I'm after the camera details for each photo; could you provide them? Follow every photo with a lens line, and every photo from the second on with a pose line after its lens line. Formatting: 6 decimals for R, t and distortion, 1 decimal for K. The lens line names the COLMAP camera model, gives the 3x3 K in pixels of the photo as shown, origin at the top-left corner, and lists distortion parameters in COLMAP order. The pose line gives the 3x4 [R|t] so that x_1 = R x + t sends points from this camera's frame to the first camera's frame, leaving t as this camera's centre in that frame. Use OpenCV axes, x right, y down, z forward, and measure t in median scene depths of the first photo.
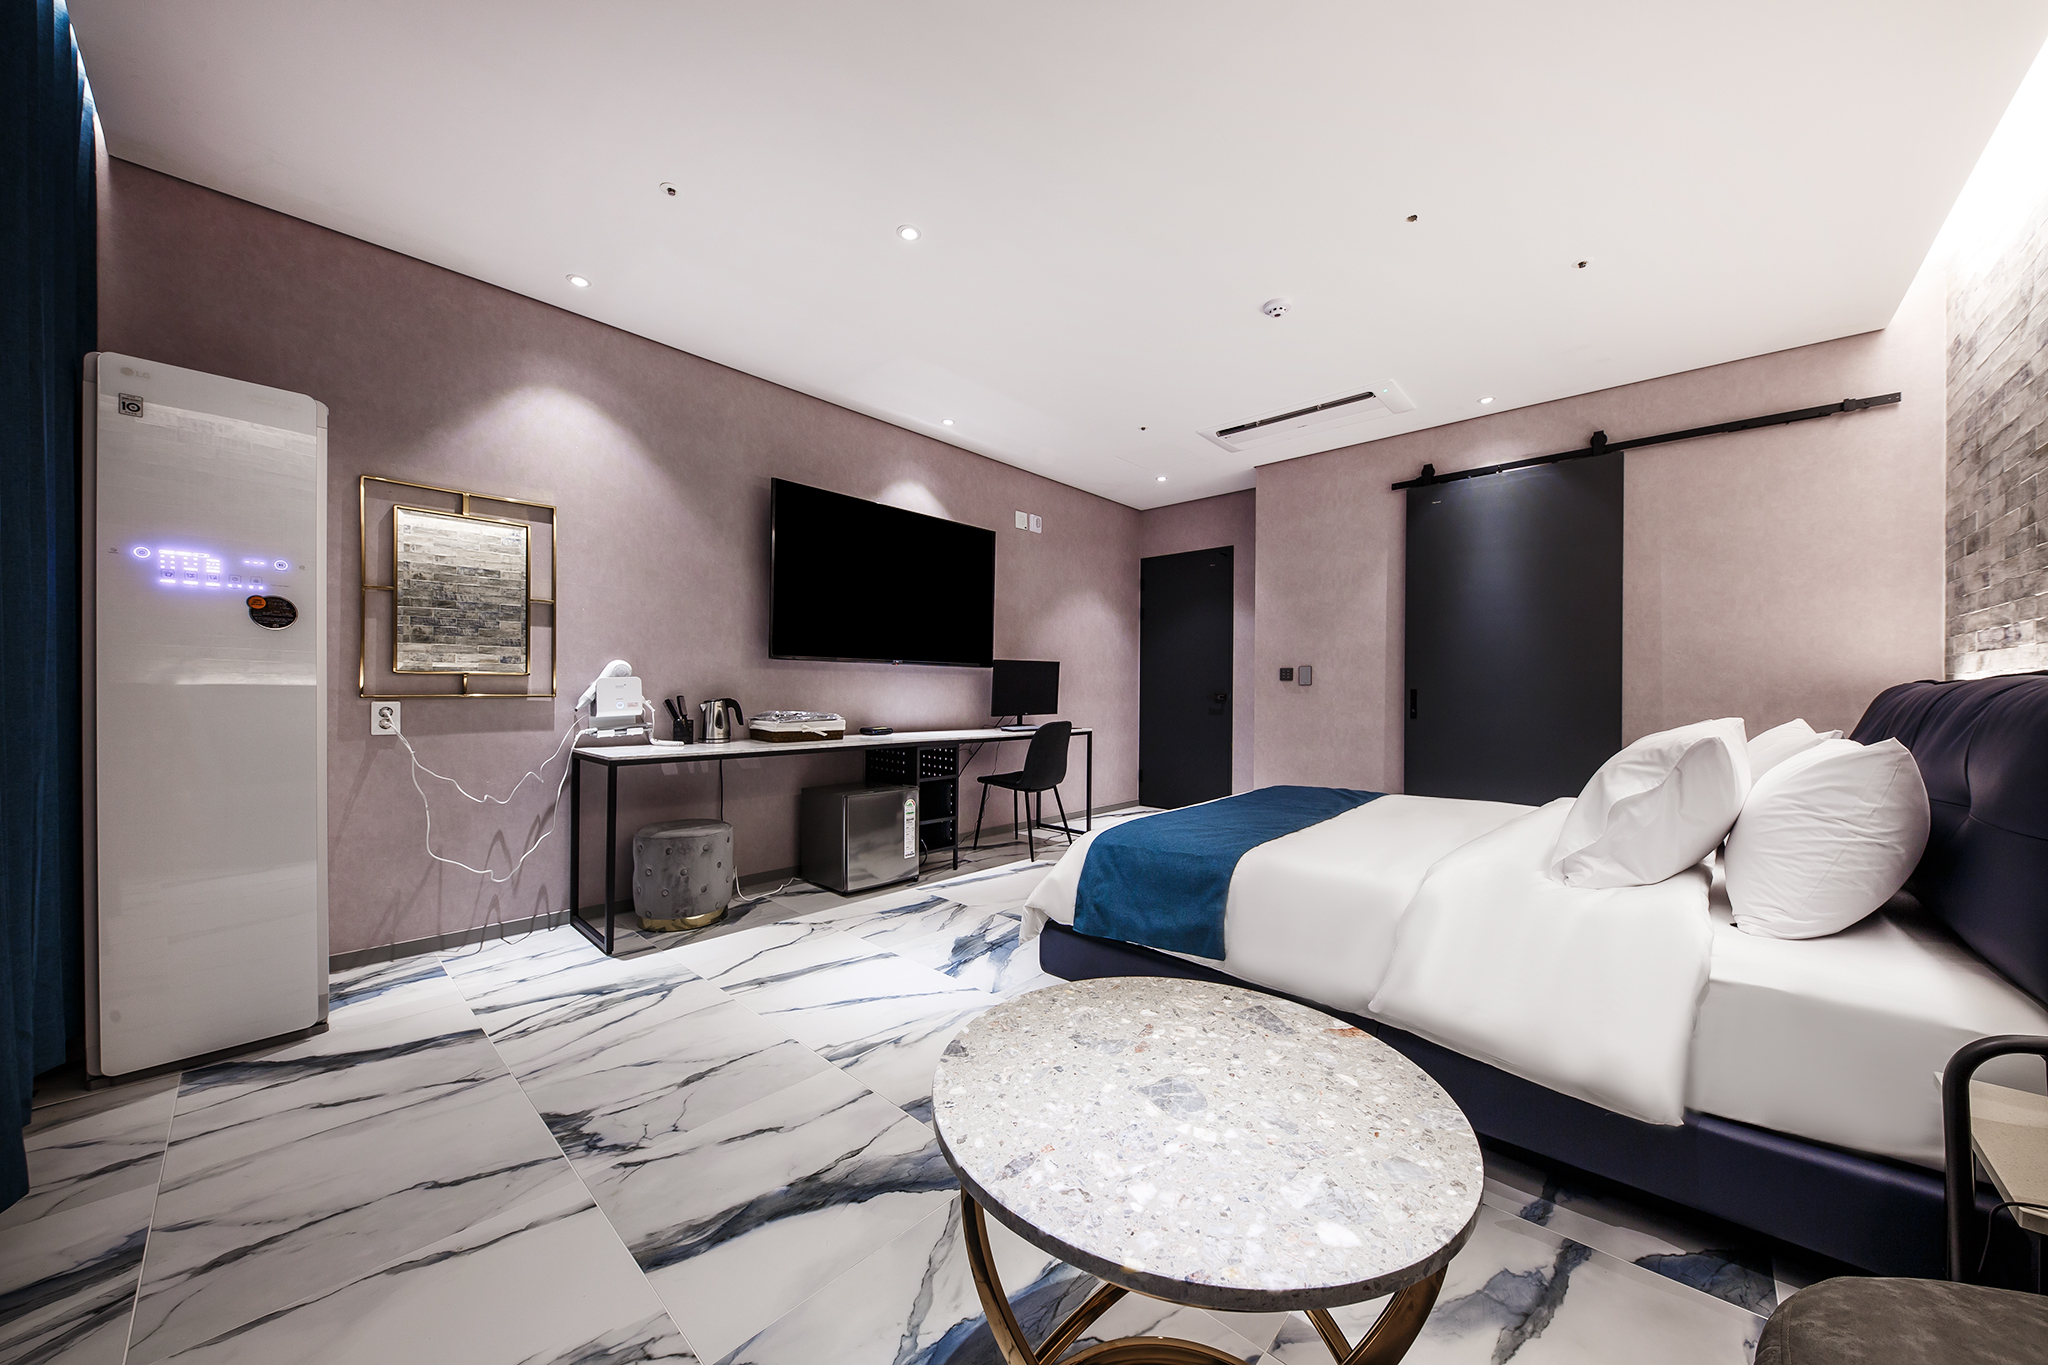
lens RADIAL K [[704.4, 0, 1024.4], [0, 704.4, 691.9], [0, 0, 1]] dist [0.013353, -0.007252]
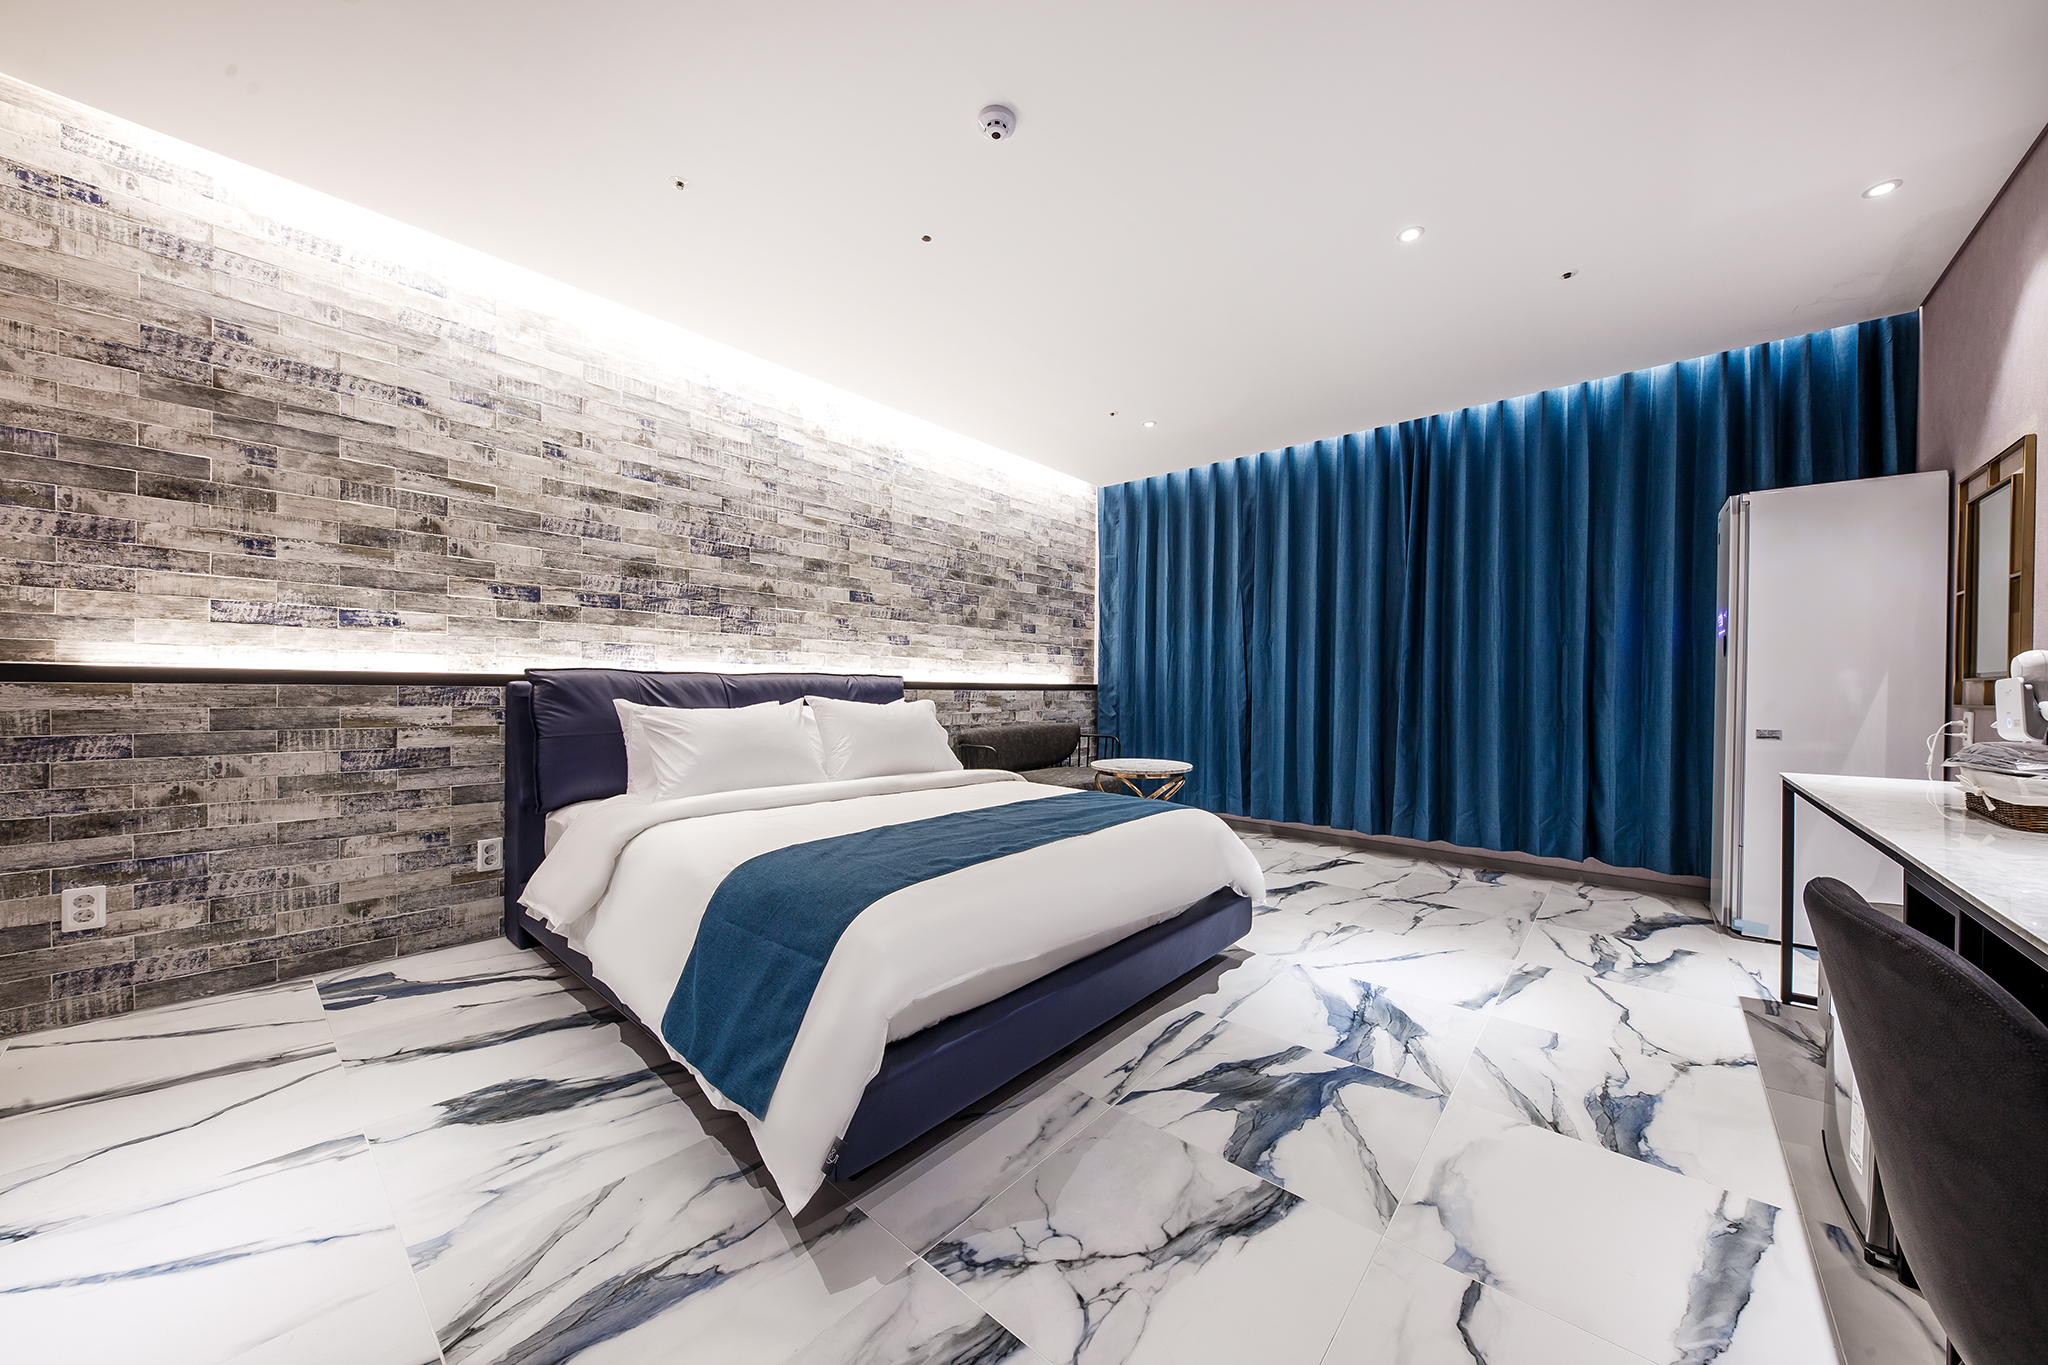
lens RADIAL K [[704.4, 0, 1024.4], [0, 704.4, 691.9], [0, 0, 1]] dist [0.013353, -0.007252]
pose [[-0.999510, -0.017823, -0.025735, 0.374607], [-0.018026, 0.999808, 0.007674, 0.003212], [0.025593, 0.008134, -0.999639, 1.881603]]
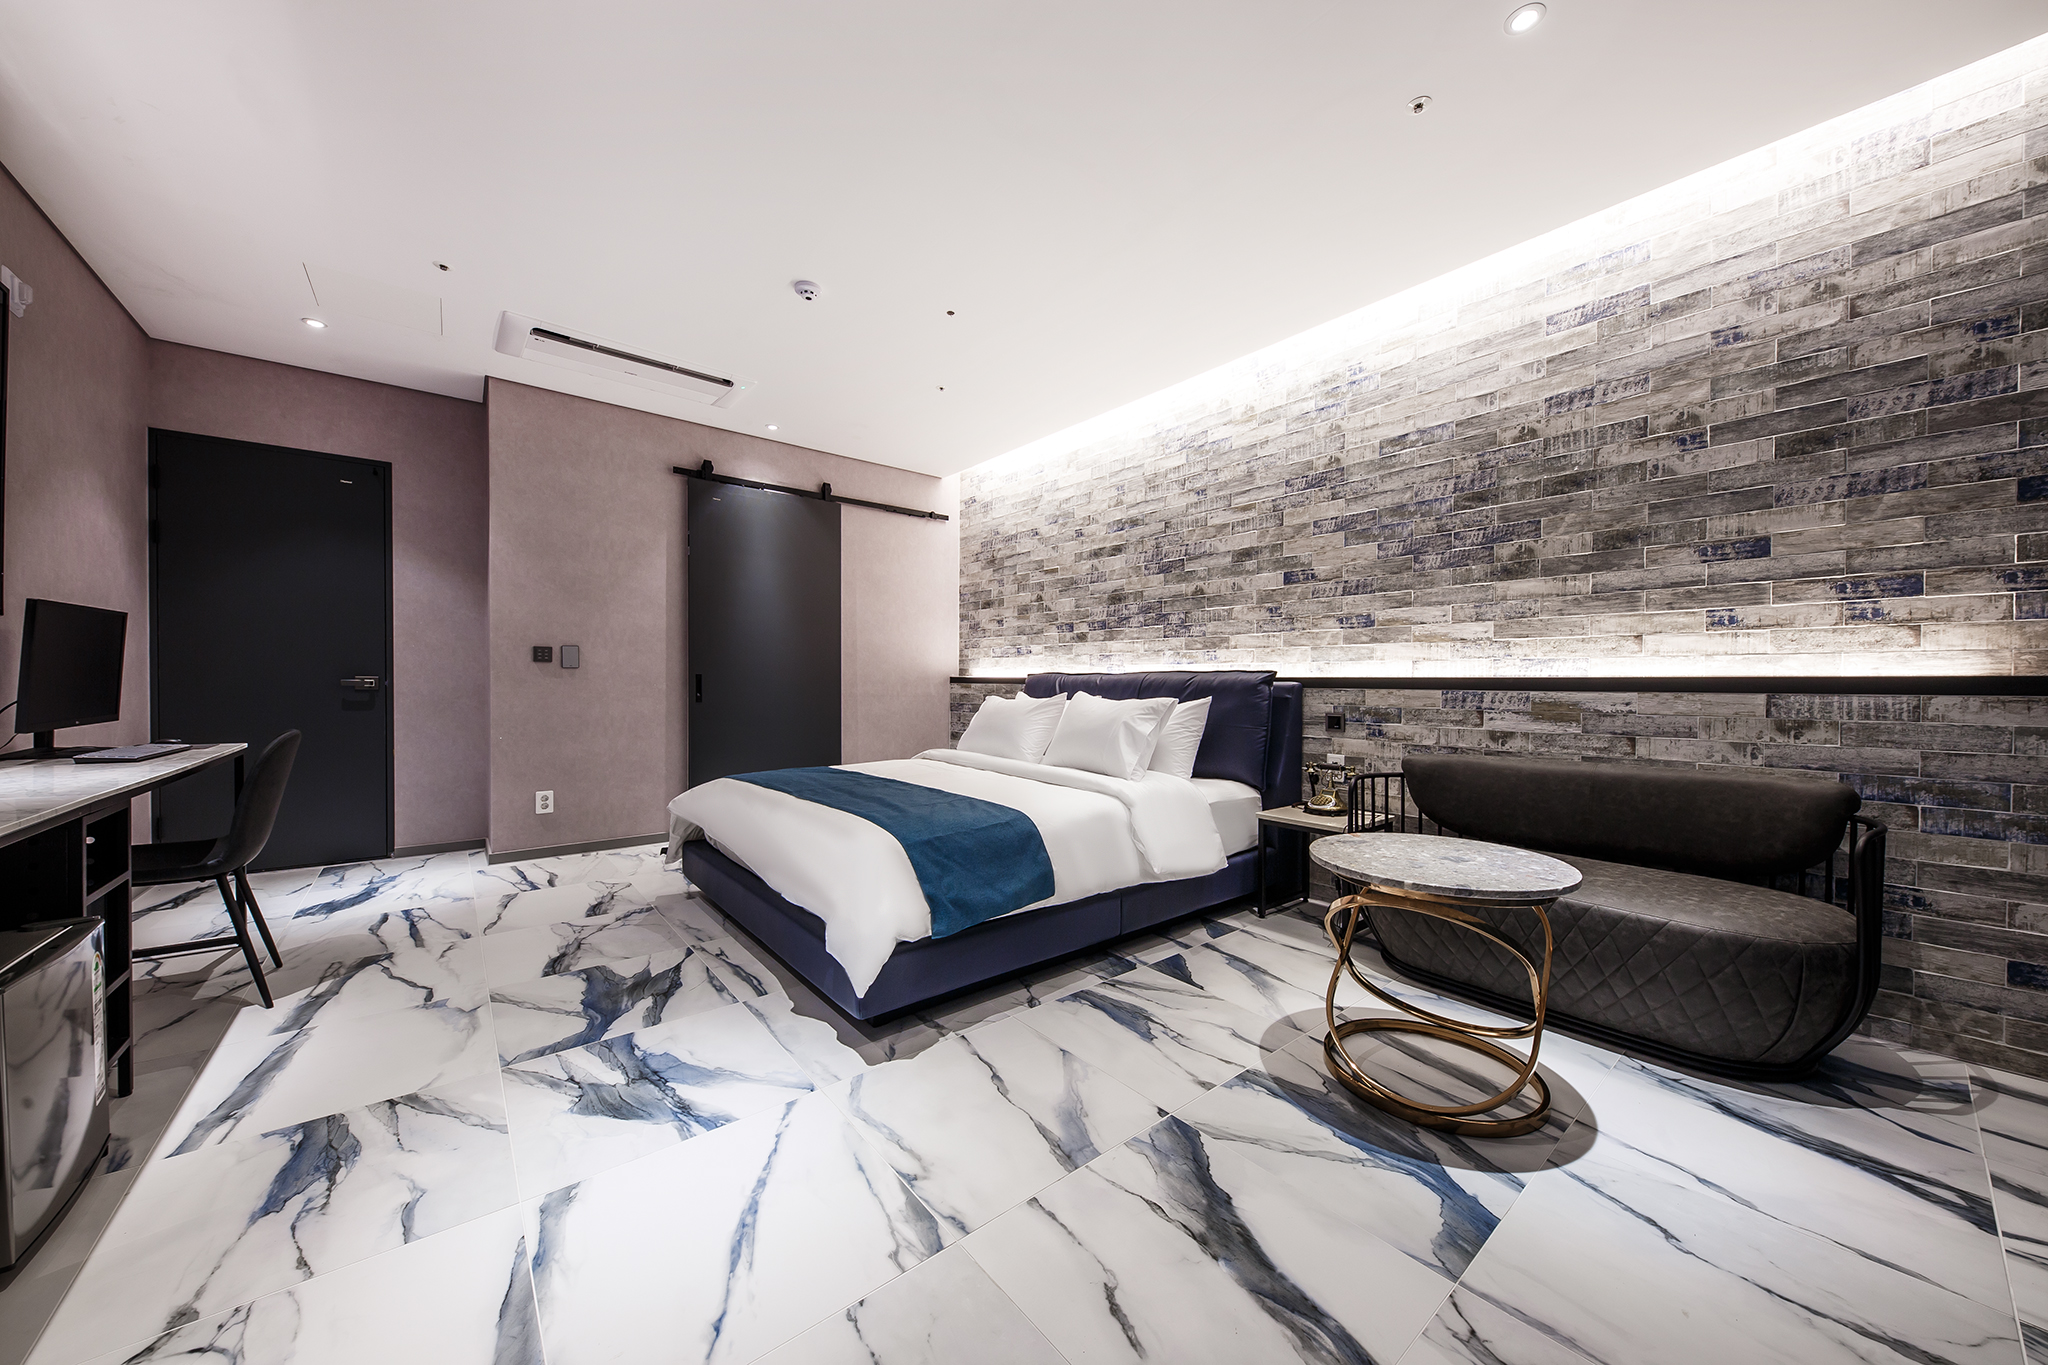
lens RADIAL K [[704.4, 0, 1024.4], [0, 704.4, 691.9], [0, 0, 1]] dist [0.013353, -0.007252]
pose [[0.138577, -0.021517, 0.990118, -0.663829], [-0.003868, 0.999745, 0.022268, -0.003615], [-0.990344, -0.006915, 0.138458, 0.619106]]
